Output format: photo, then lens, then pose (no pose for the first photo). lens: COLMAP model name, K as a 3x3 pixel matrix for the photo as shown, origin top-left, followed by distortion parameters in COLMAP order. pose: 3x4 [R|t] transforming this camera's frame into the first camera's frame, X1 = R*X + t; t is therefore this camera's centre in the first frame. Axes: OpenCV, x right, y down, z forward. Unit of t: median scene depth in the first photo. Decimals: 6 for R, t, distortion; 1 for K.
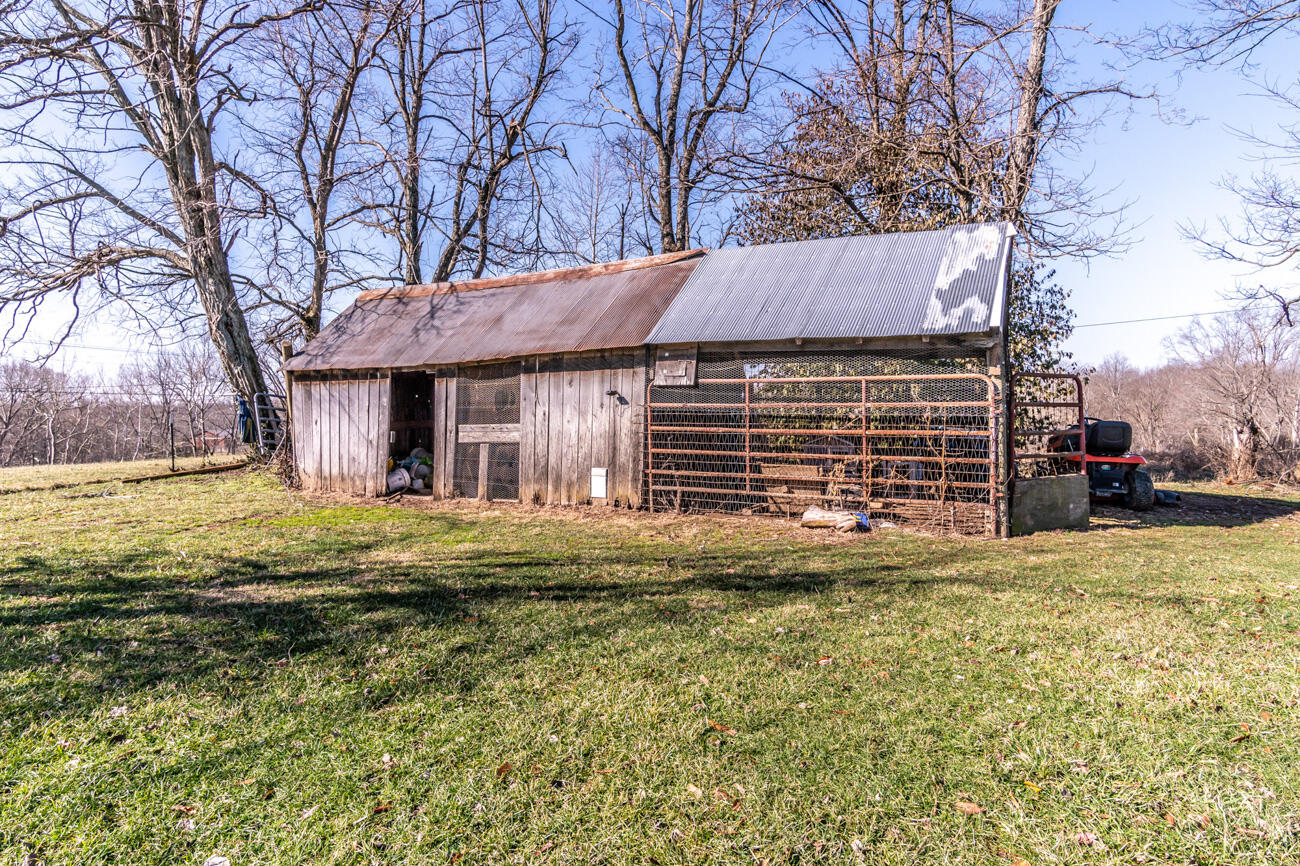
lens RADIAL K [[702.7, 0, 645.6], [0, 702.7, 429.0], [0, 0, 1]] dist [0.001237, 0.000546]
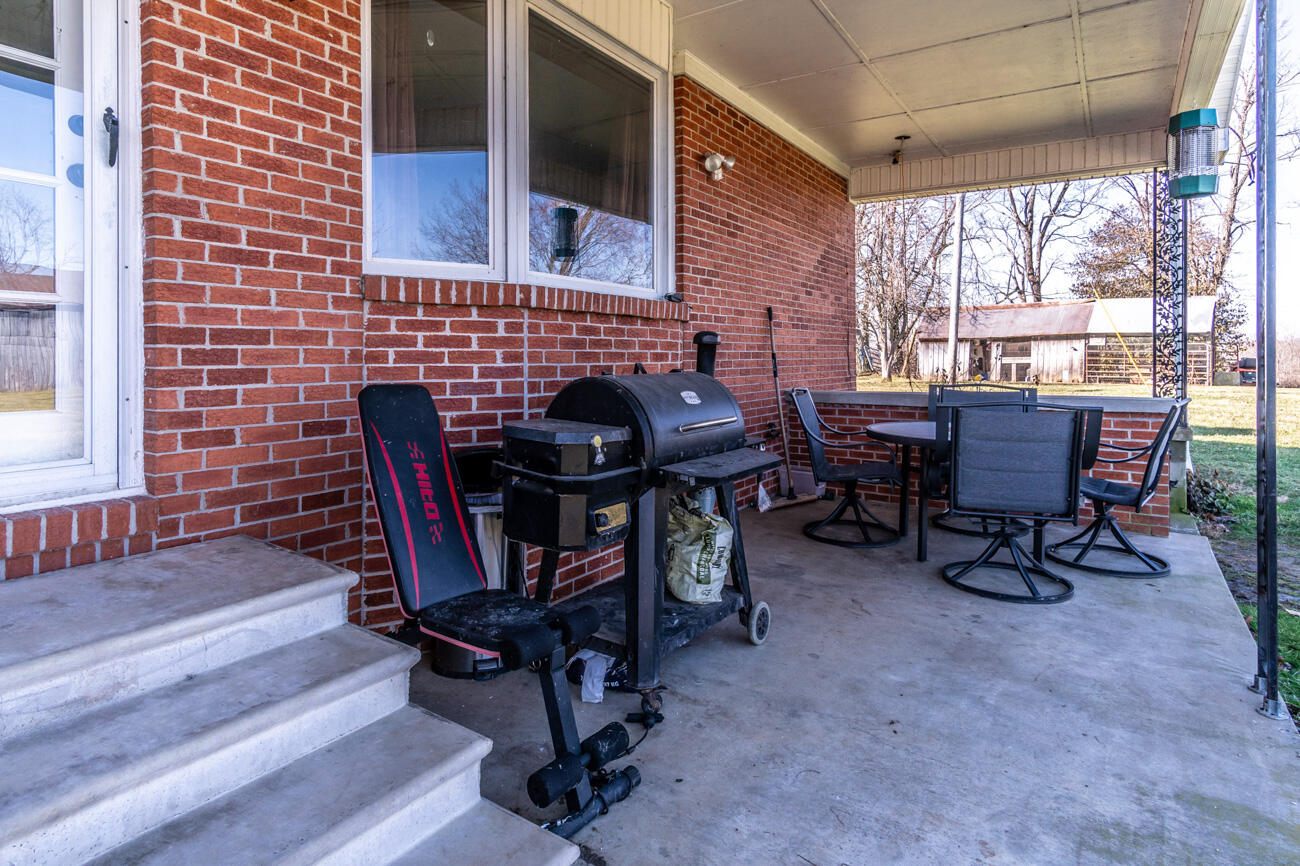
lens RADIAL K [[672.6, 0, 649.2], [0, 672.6, 360.1], [0, 0, 1]] dist [0.001876, 0.000390]
pose [[0.971647, 0.015236, -0.235946, -1.105979], [-0.022373, 0.999369, -0.027600, 0.125184], [0.235376, 0.032096, 0.971374, -2.270182]]
